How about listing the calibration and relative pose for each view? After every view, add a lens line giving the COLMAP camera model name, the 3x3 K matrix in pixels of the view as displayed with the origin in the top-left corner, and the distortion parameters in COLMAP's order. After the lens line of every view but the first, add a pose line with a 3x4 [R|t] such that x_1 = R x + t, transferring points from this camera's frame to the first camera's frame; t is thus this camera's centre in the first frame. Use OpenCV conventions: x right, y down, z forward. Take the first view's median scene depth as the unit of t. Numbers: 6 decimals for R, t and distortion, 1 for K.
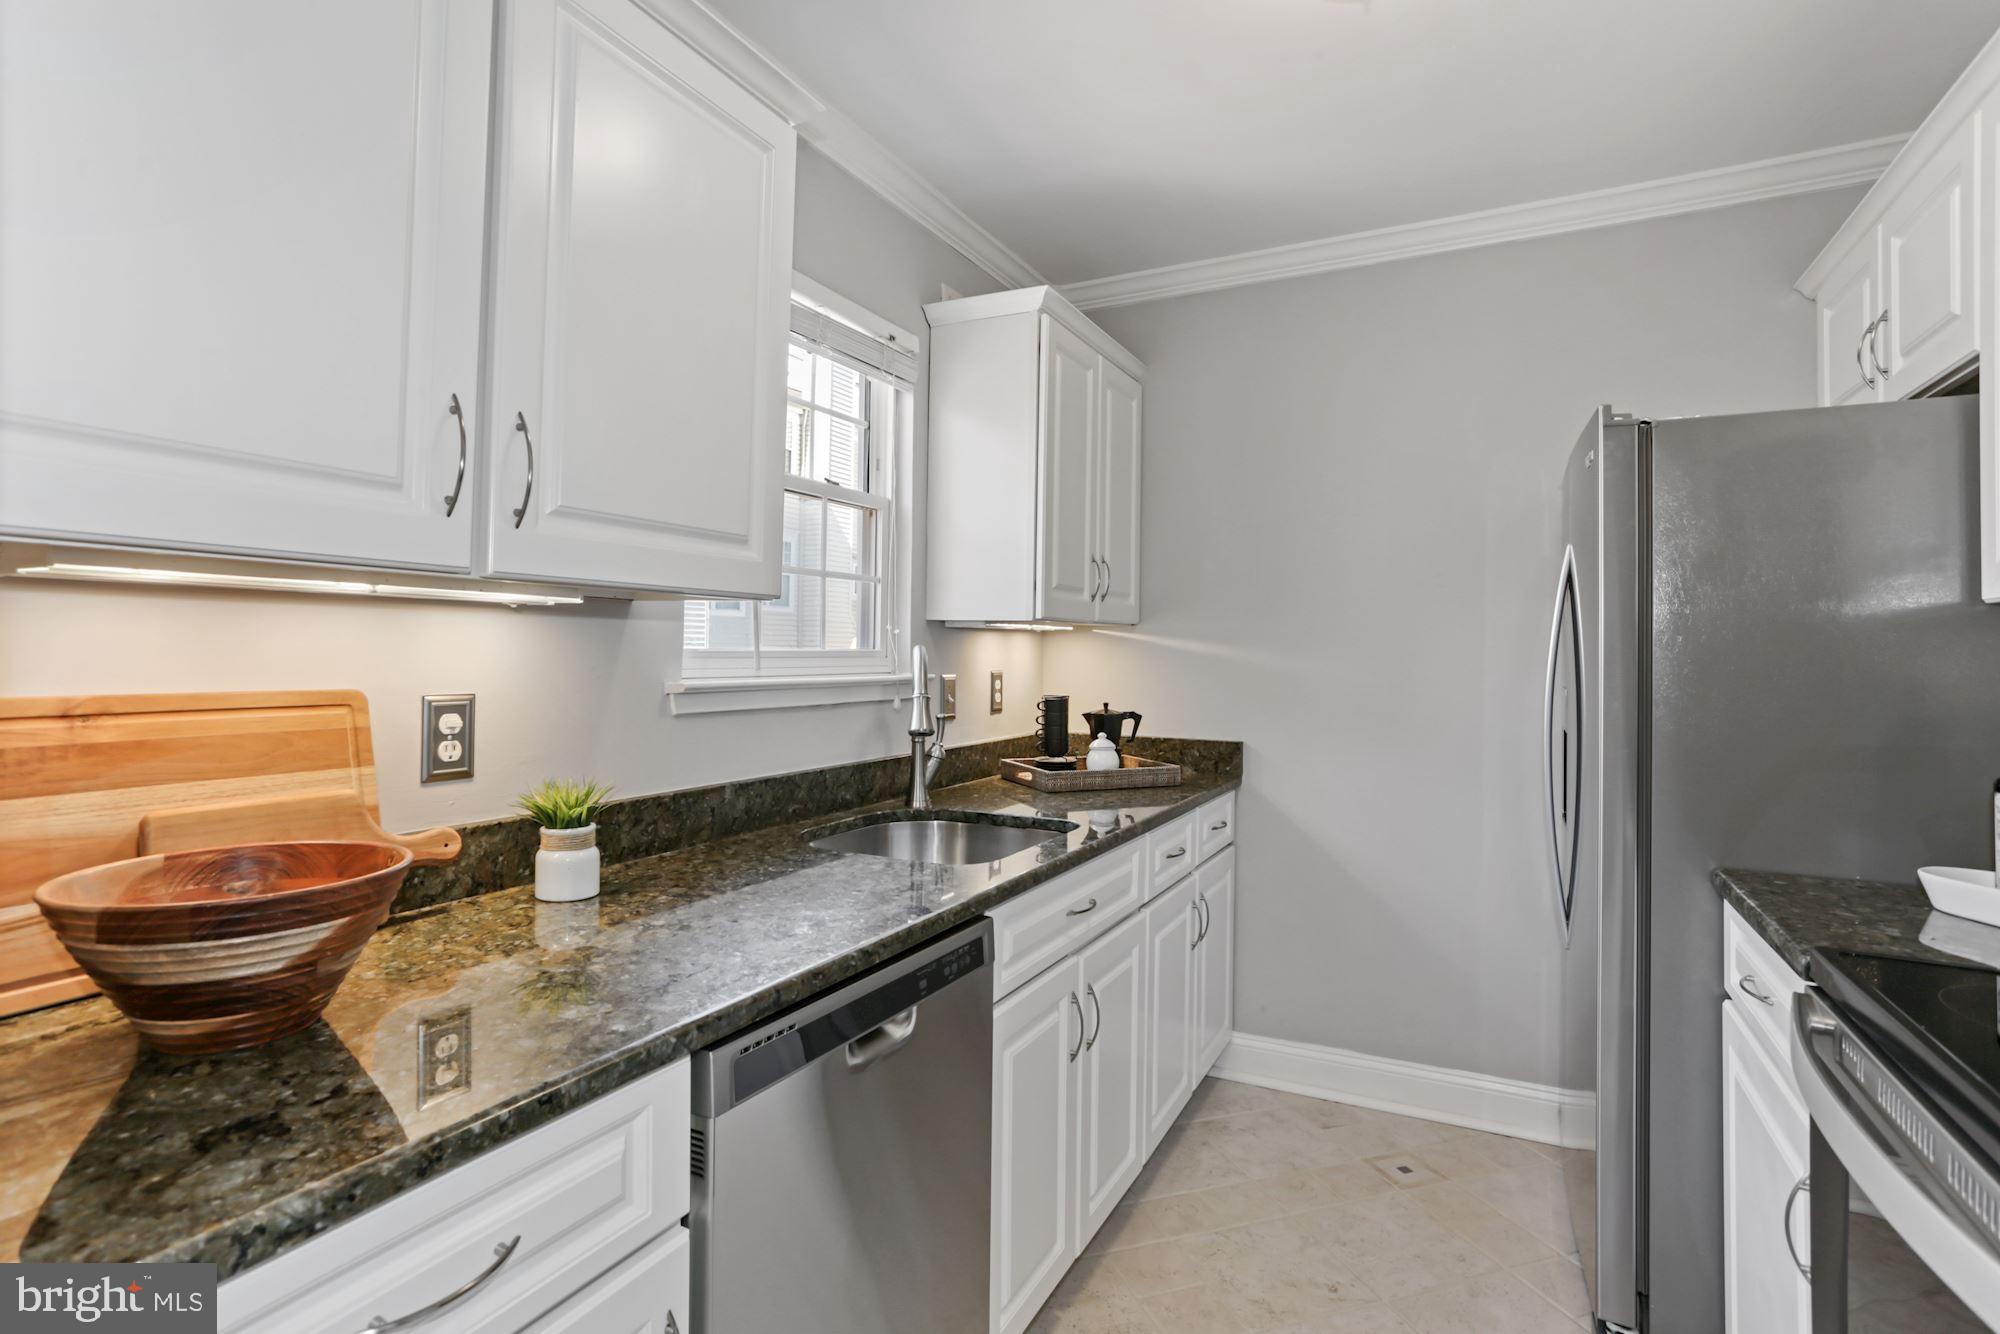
lens RADIAL K [[988.7, 0, 1005.6], [0, 988.7, 629.7], [0, 0, 1]] dist [-0.047348, 0.041350]
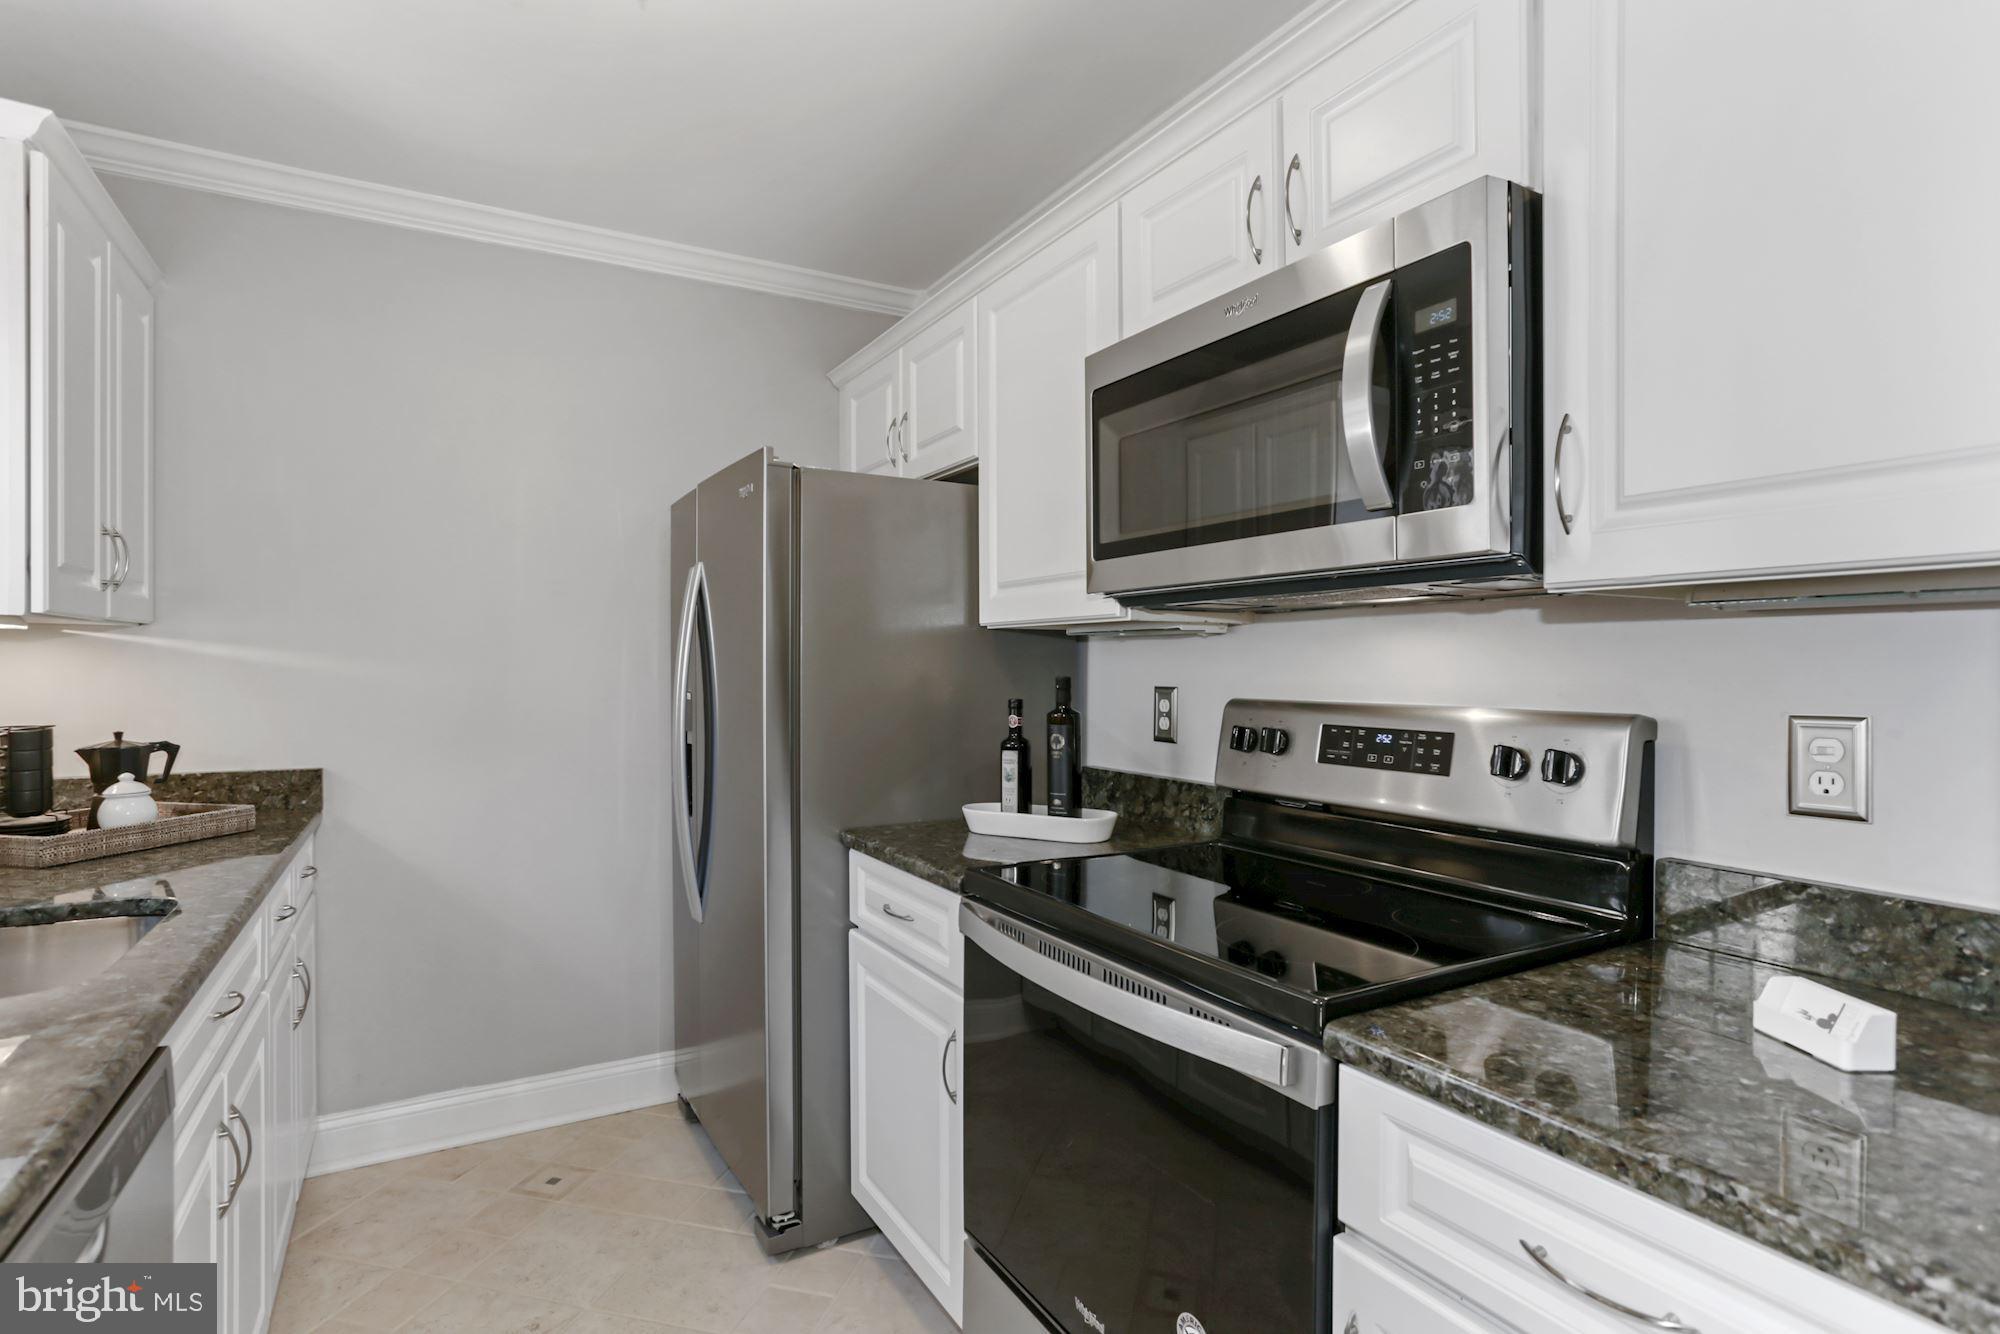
lens RADIAL K [[989.3, 0, 982.2], [0, 989.3, 668.1], [0, 0, 1]] dist [-0.048052, 0.041001]
pose [[0.558313, -0.010859, 0.829559, -0.173933], [-0.015457, 0.999605, 0.023488, 0.001304], [-0.829486, -0.025937, 0.557925, 0.101695]]
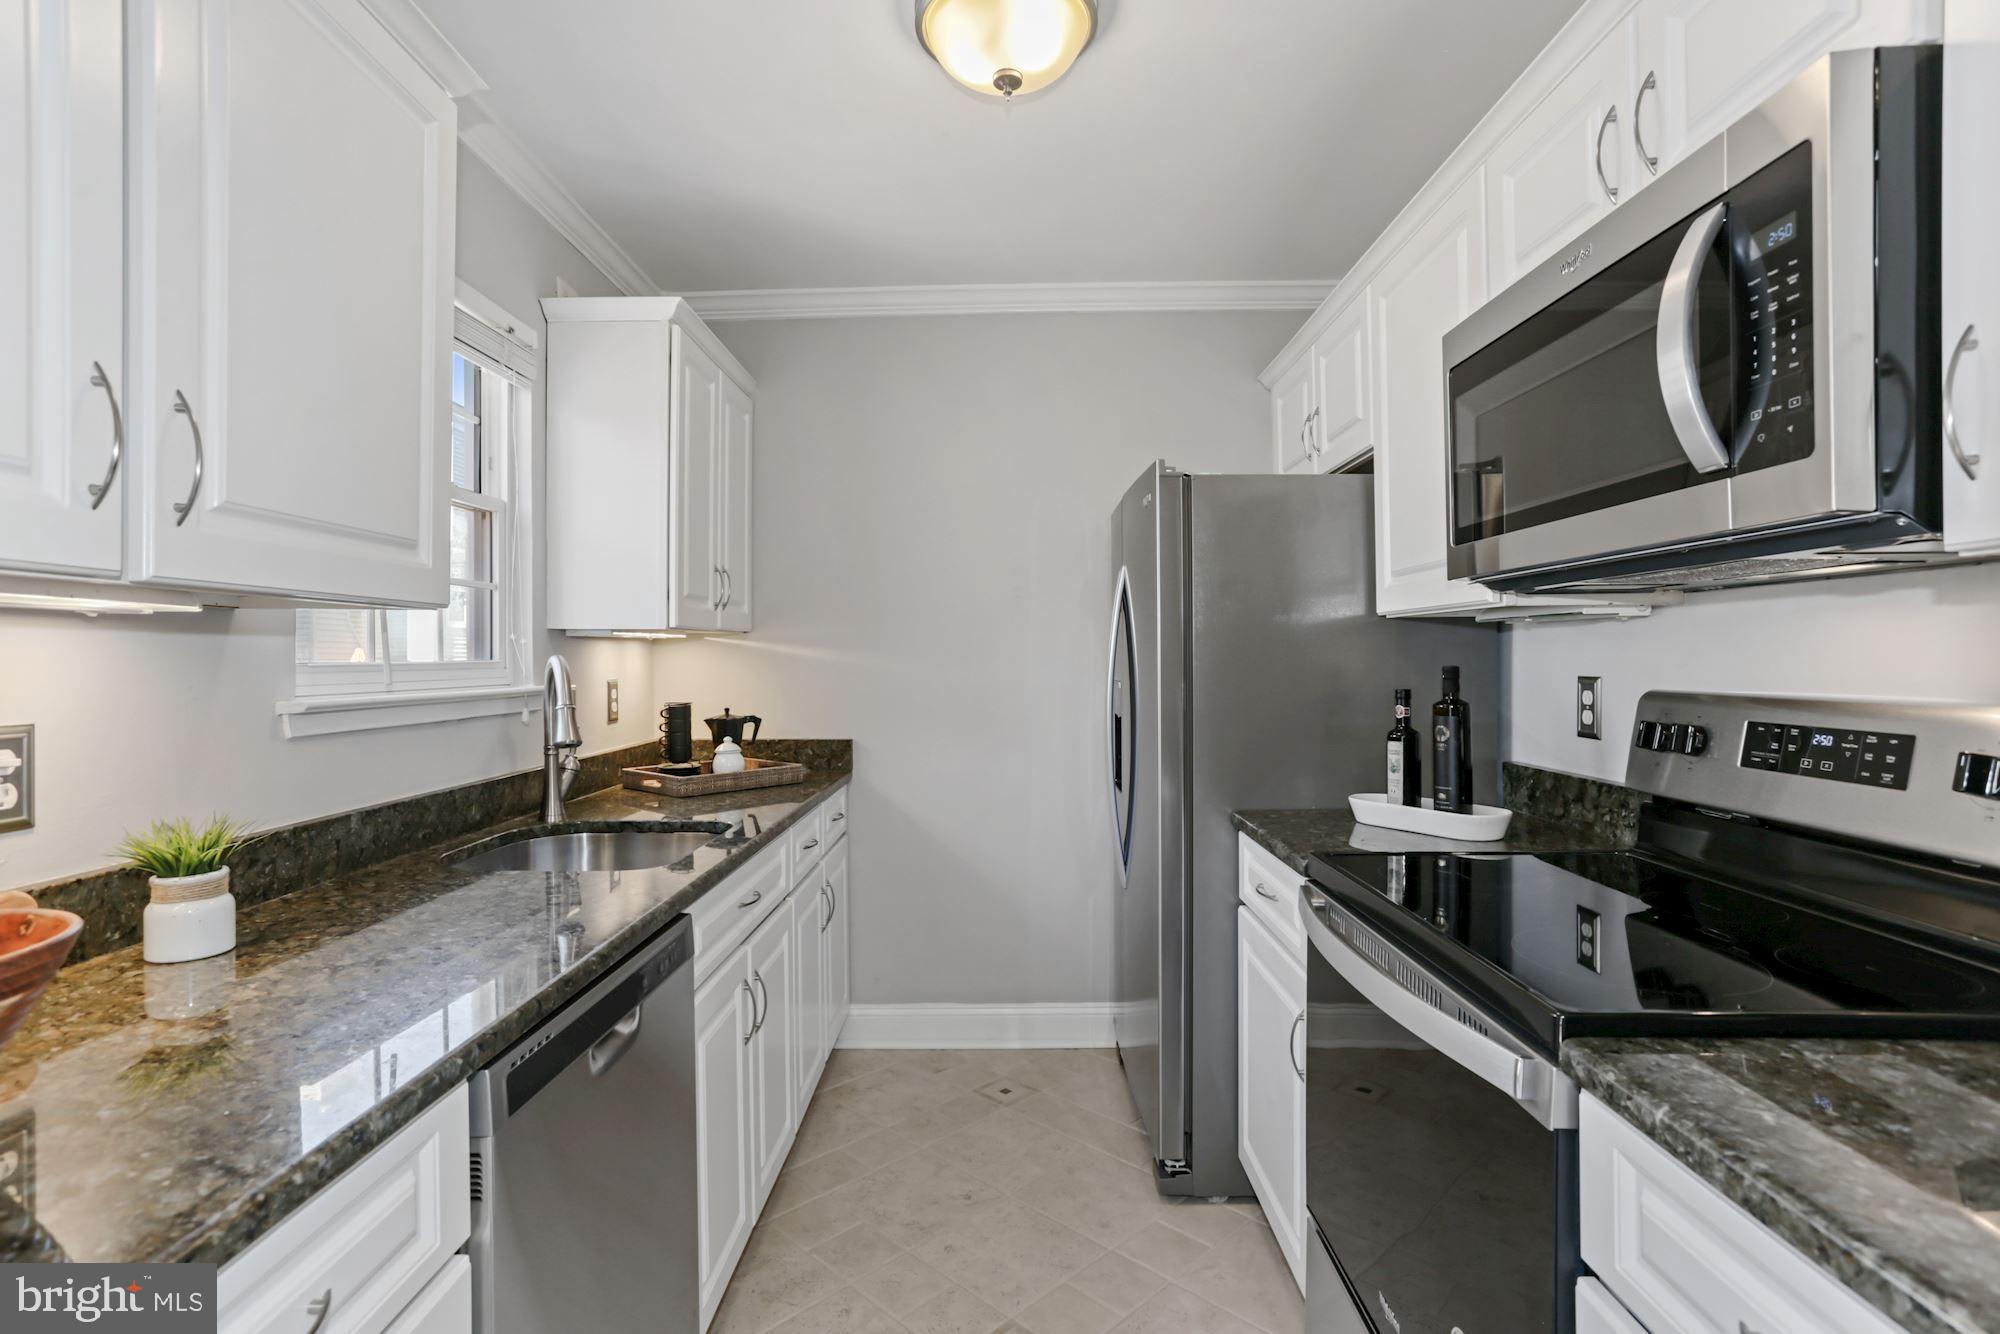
lens RADIAL K [[965.3, 0, 1000.3], [0, 965.3, 650.7], [0, 0, 1]] dist [-0.041816, 0.036484]
pose [[0.897081, -0.013951, 0.441646, -0.108275], [0.007009, 0.999825, 0.017346, -0.001690], [-0.441811, -0.012465, 0.897021, -0.035980]]
